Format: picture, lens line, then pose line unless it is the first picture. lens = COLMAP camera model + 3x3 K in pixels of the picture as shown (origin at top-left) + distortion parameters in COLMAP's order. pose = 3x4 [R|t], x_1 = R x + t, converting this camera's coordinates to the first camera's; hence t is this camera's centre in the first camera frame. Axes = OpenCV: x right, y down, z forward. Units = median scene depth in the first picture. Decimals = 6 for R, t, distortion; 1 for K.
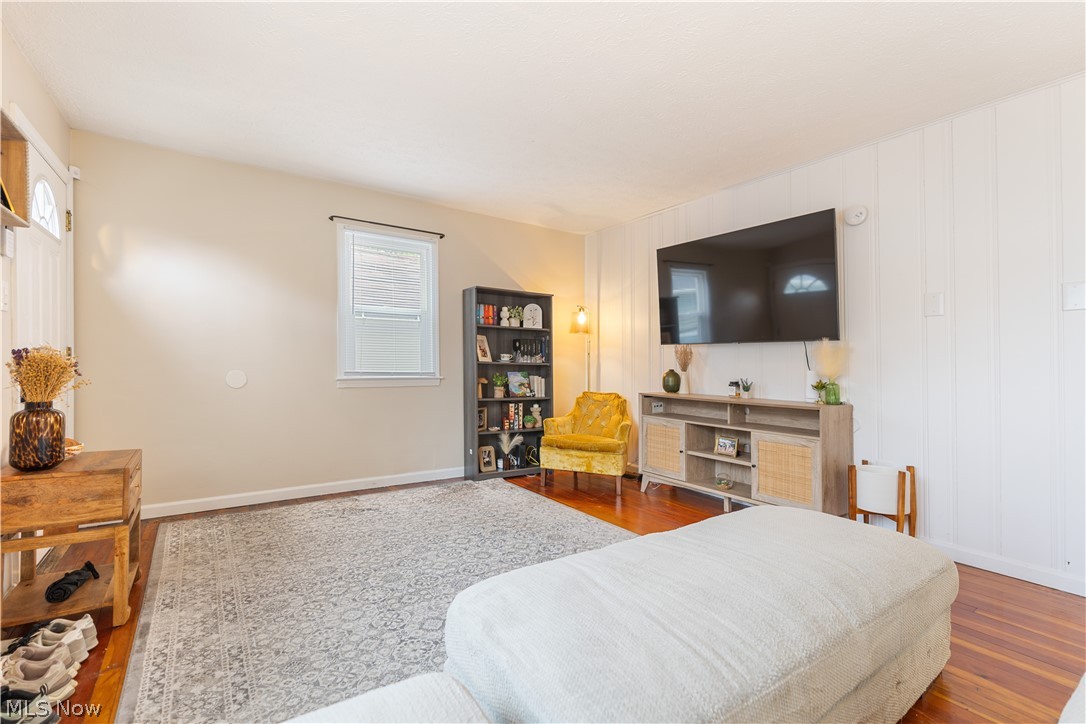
lens RADIAL K [[486.5, 0, 544.1], [0, 486.5, 363.5], [0, 0, 1]] dist [-0.000636, -0.000092]
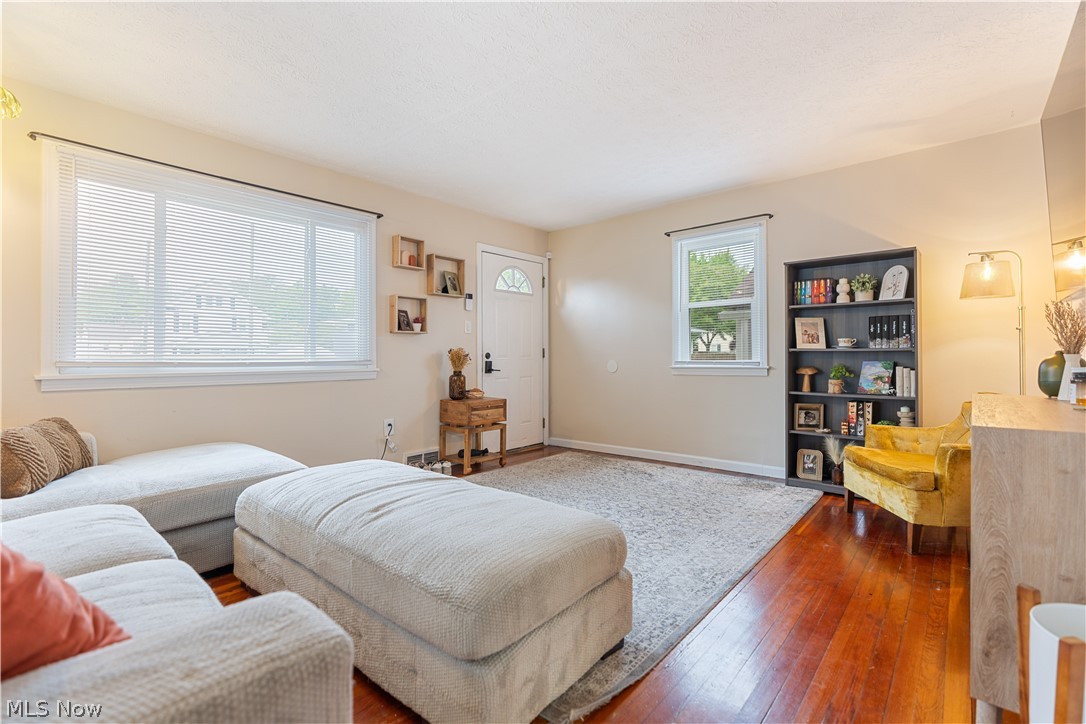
lens RADIAL K [[486.5, 0, 544.7], [0, 486.5, 360.1], [0, 0, 1]] dist [-0.000636, -0.000092]
pose [[0.250157, -0.011844, -0.968133, 0.567190], [0.005005, 0.999928, -0.010940, 0.022331], [0.968192, -0.002108, 0.250198, 0.340384]]
